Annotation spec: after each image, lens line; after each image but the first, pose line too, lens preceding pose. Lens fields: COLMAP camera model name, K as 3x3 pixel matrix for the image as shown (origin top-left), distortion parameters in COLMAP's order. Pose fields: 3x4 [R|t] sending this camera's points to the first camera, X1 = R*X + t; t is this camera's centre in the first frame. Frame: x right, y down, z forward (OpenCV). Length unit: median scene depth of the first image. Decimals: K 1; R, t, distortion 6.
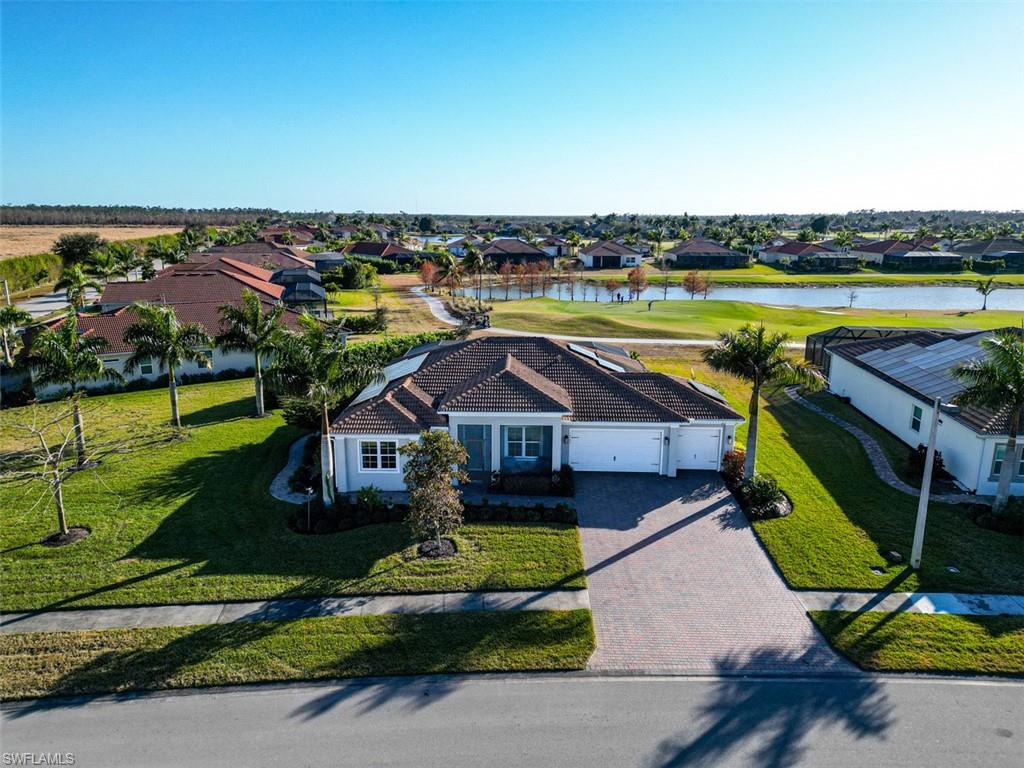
lens RADIAL K [[717.6, 0, 512.0], [0, 717.6, 384.0], [0, 0, 1]] dist [0.070287, -0.063536]
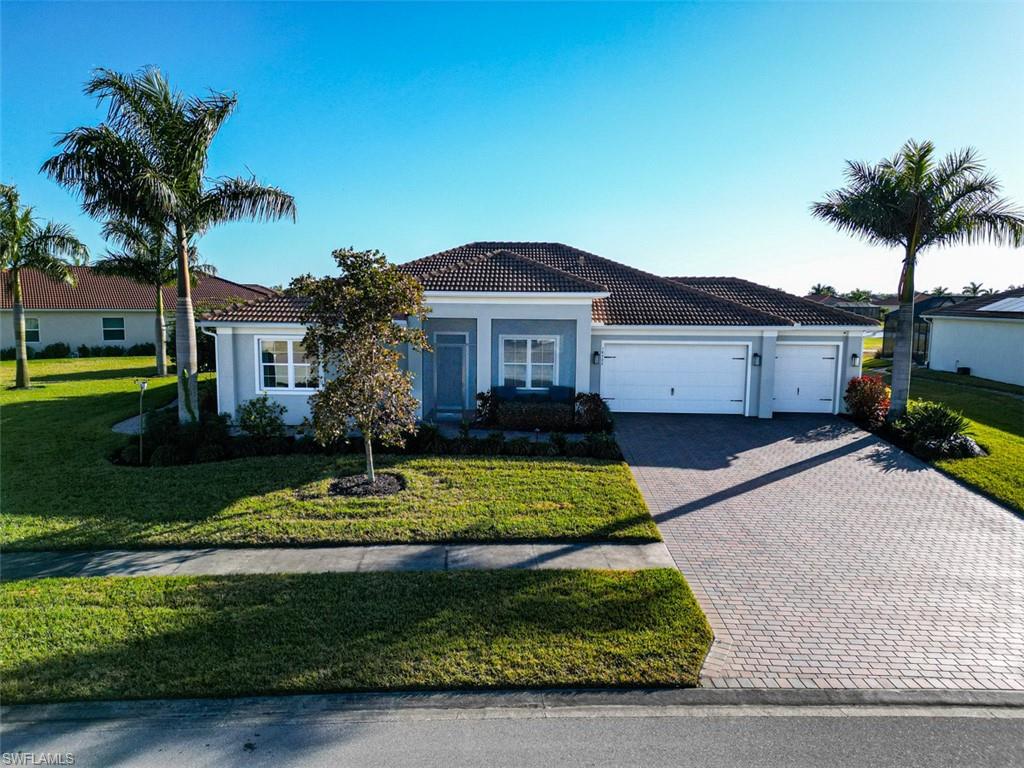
lens RADIAL K [[717.6, 0, 512.0], [0, 717.6, 384.0], [0, 0, 1]] dist [0.070287, -0.063536]
pose [[0.999985, 0.005353, -0.000706, 0.002192], [-0.005399, 0.993467, -0.113992, 0.203218], [0.000091, 0.113994, 0.993481, 0.438695]]
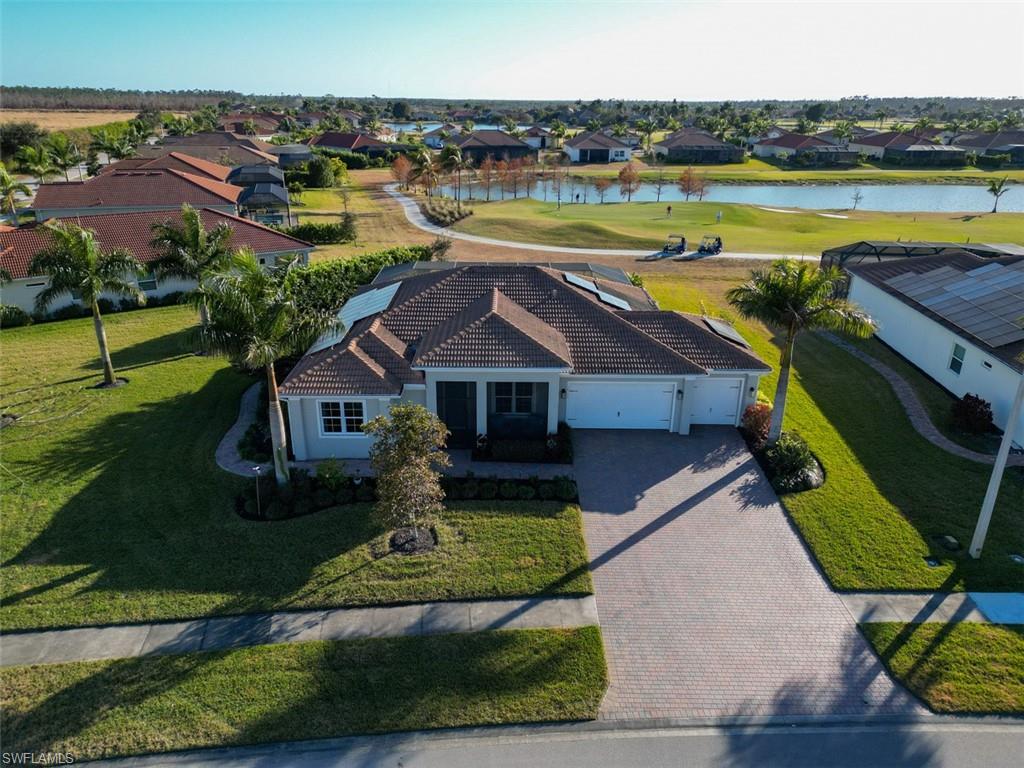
lens RADIAL K [[717.6, 0, 512.0], [0, 717.6, 384.0], [0, 0, 1]] dist [0.070287, -0.063536]
pose [[0.999631, -0.005720, 0.026540, -0.009867], [0.001862, 0.989693, 0.143195, -0.066831], [-0.027085, -0.143092, 0.989339, 0.182776]]
